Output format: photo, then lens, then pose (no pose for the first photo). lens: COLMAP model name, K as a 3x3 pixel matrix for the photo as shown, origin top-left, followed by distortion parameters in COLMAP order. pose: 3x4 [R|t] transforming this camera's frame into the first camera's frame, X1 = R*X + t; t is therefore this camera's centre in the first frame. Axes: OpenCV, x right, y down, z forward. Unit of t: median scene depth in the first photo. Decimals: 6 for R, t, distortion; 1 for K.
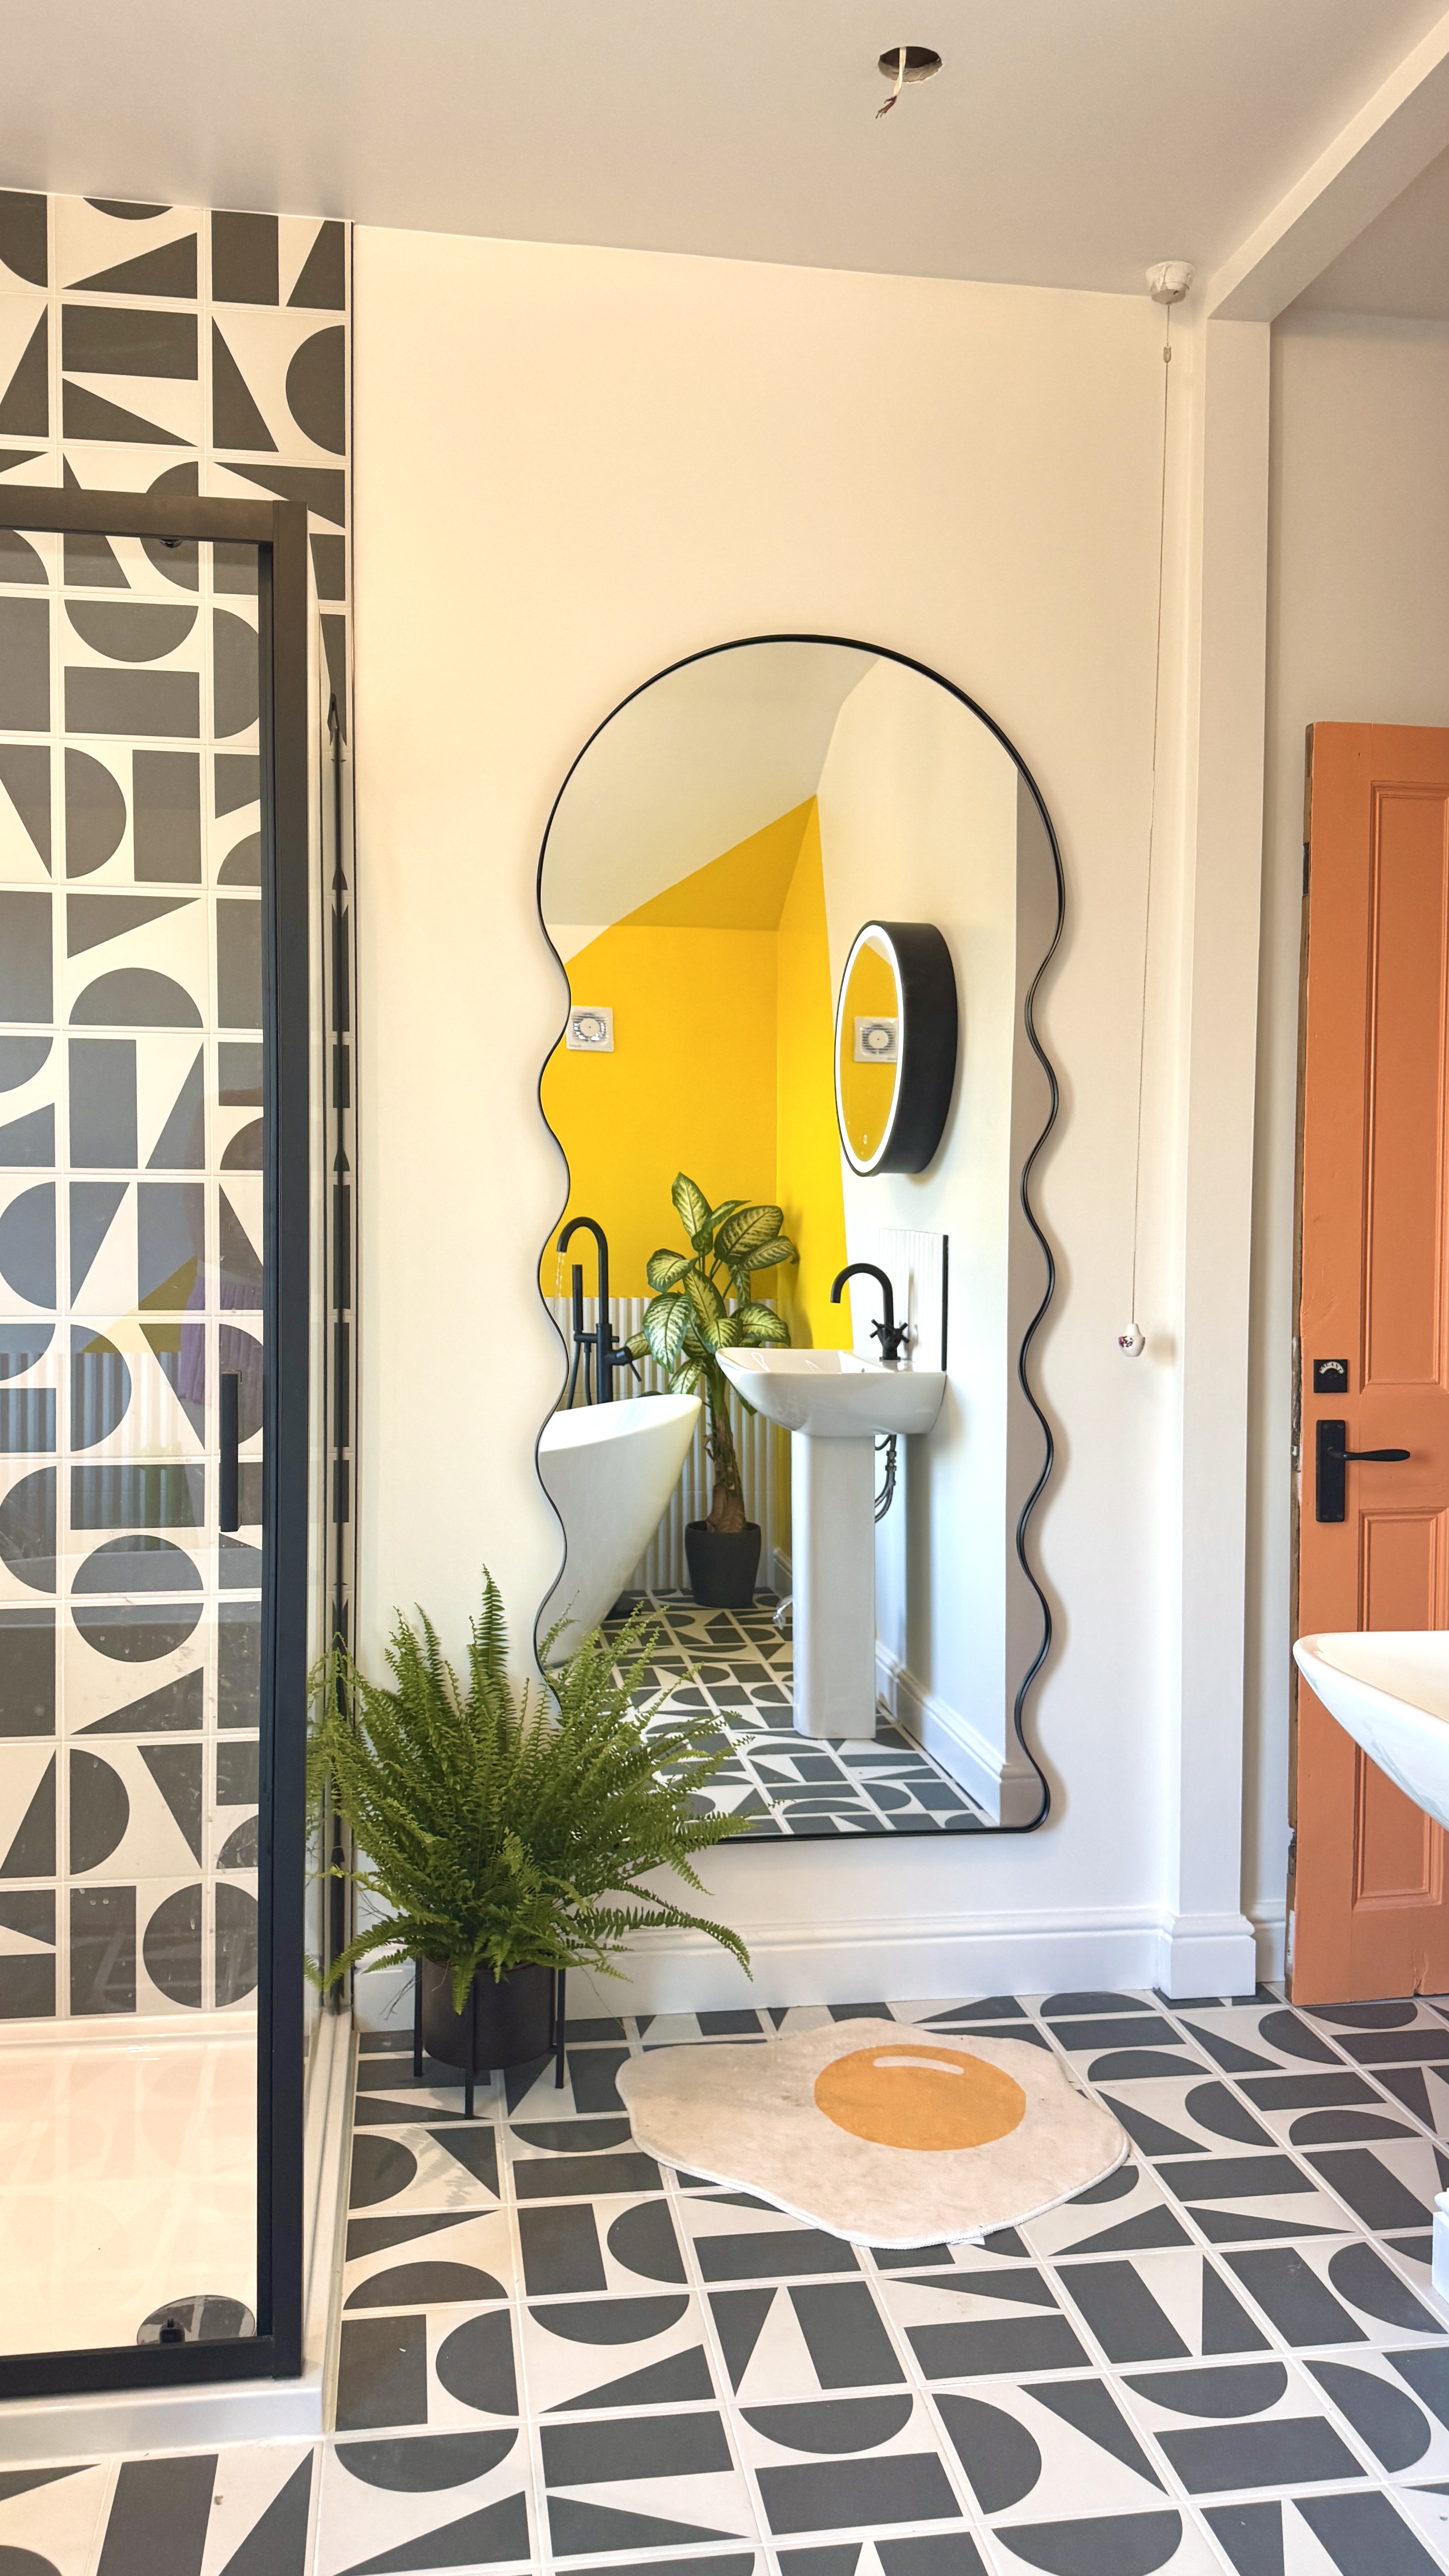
lens RADIAL K [[1862.8, 0, 712.0], [0, 1862.8, 1184.3], [0, 0, 1]] dist [0.004926, -0.131143]
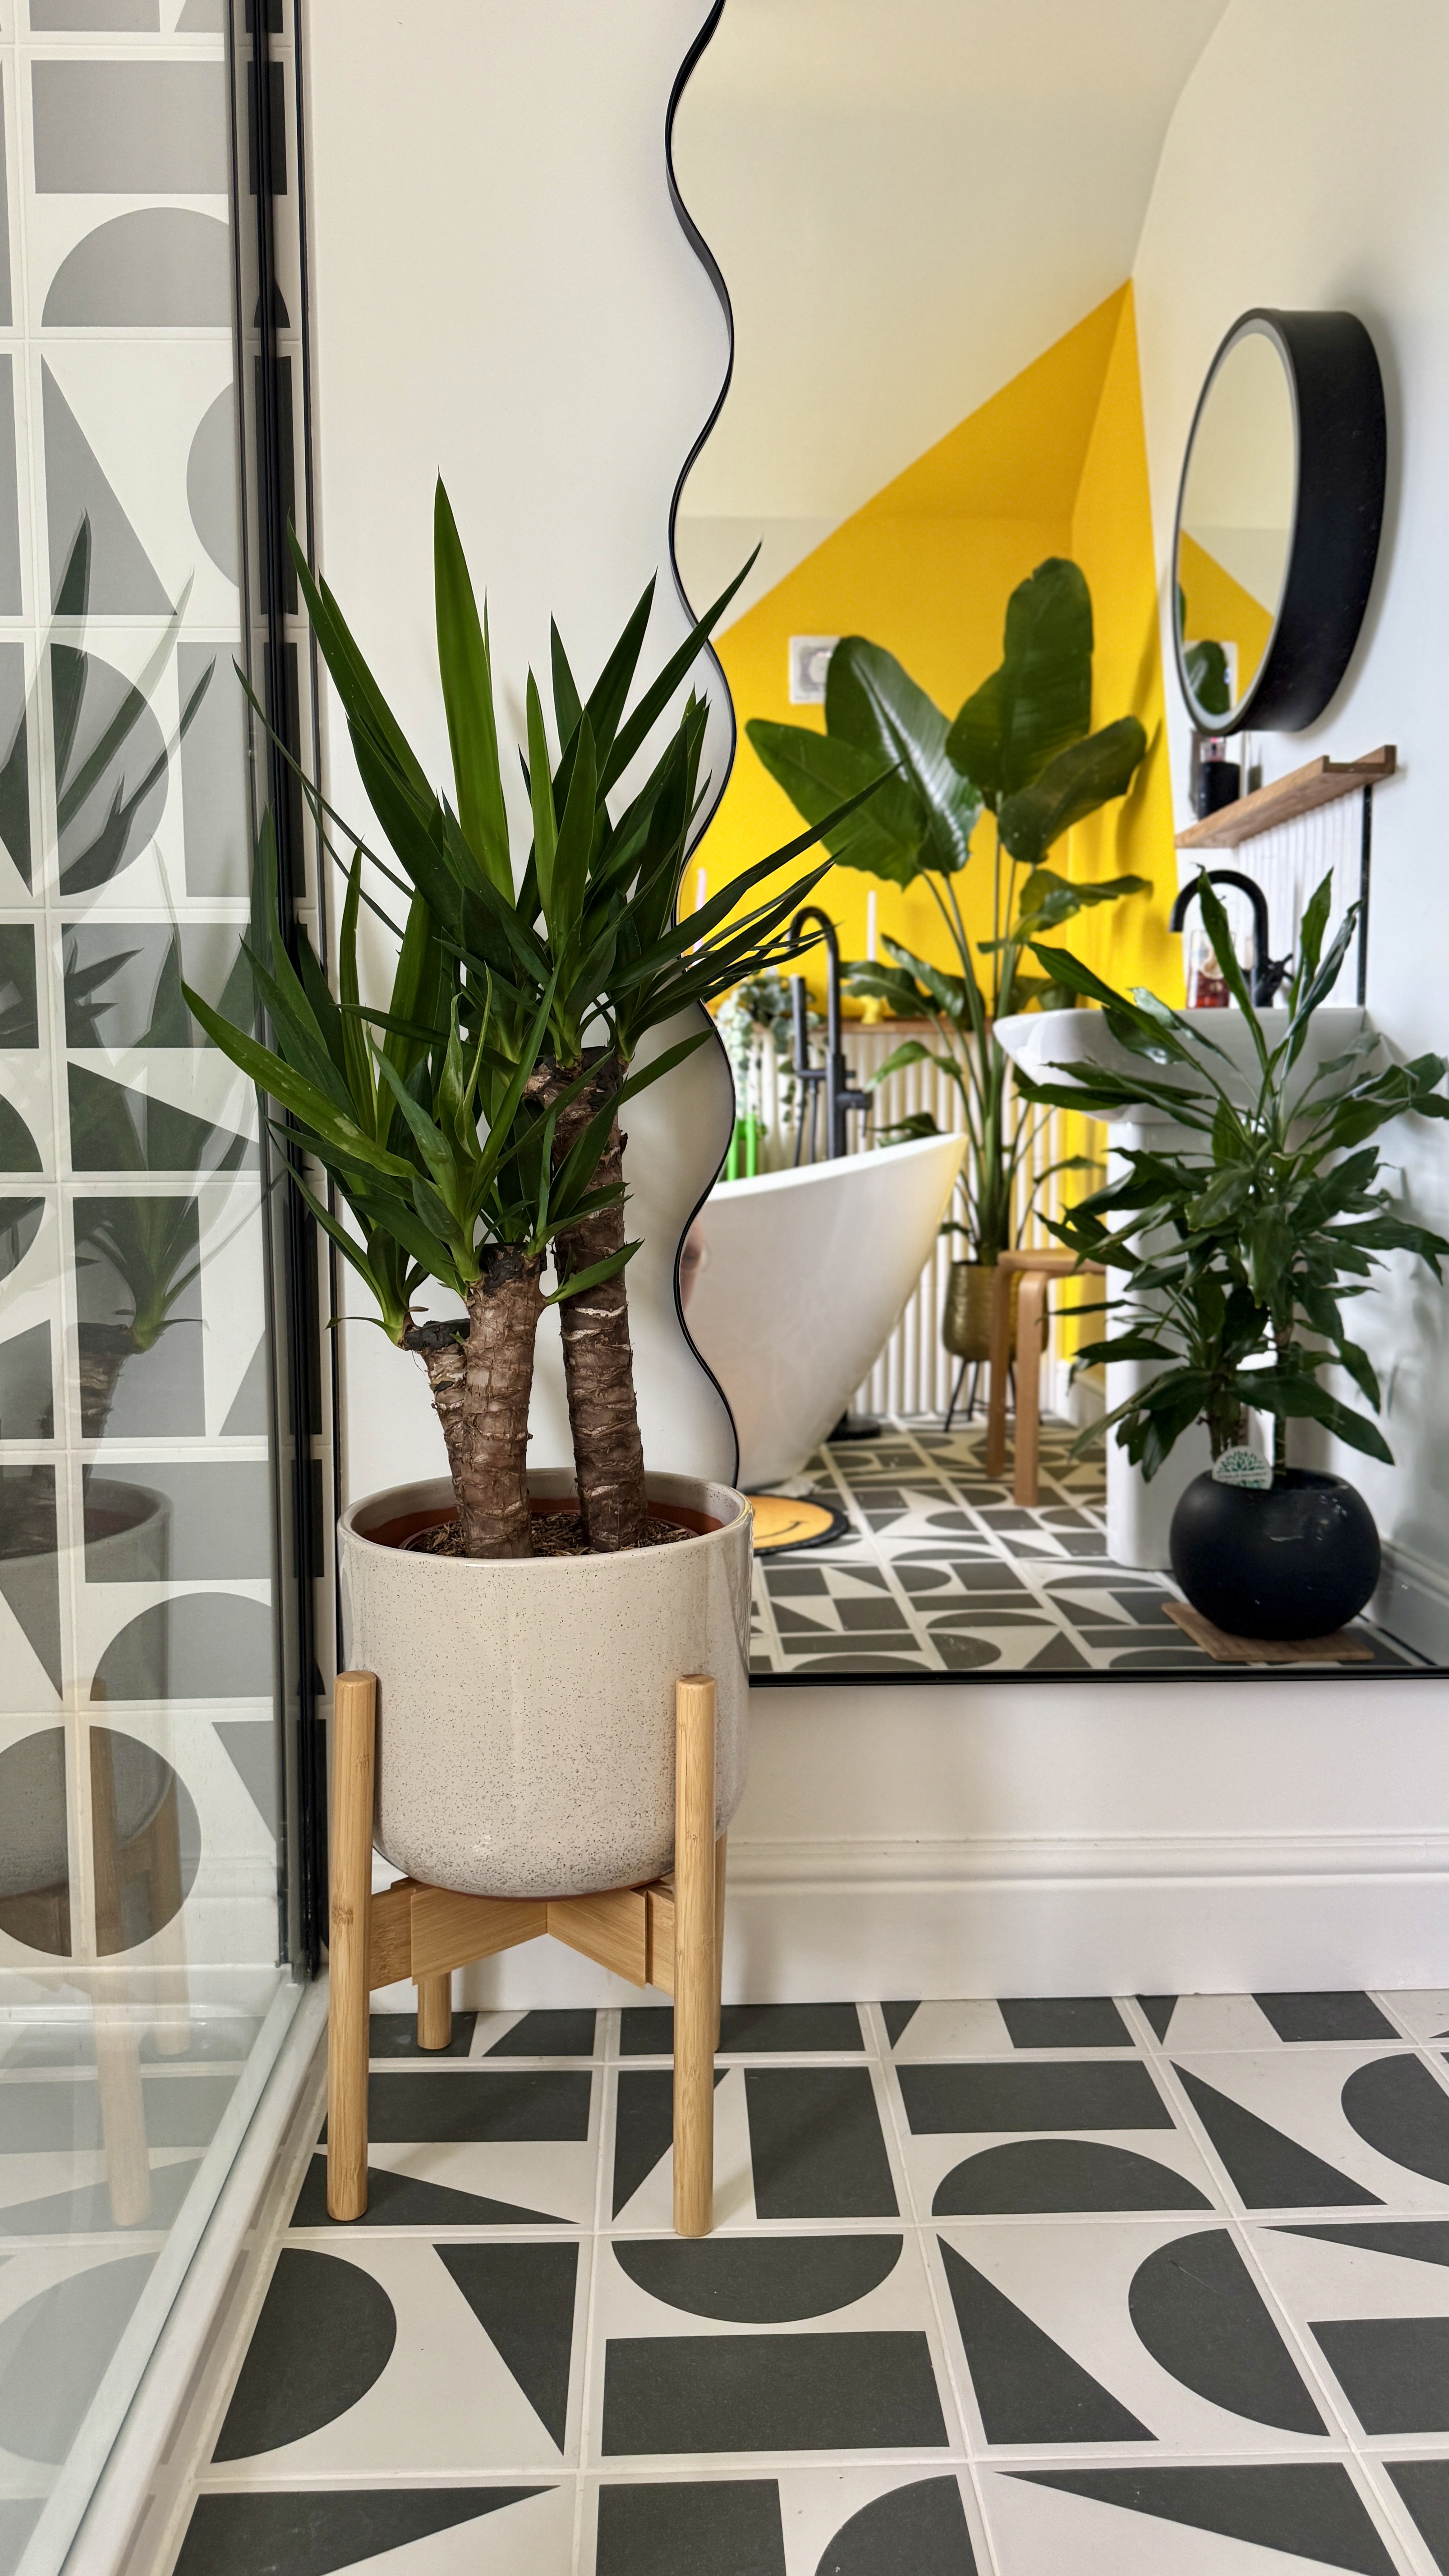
lens RADIAL K [[1840.4, 0, 724.5], [0, 1840.4, 1288.0], [0, 0, 1]] dist [0.040469, -0.124408]
pose [[0.992470, 0.001494, -0.122480, -0.015128], [0.010562, 0.995158, 0.097717, 0.137755], [0.122033, -0.098274, 0.987649, 0.349489]]
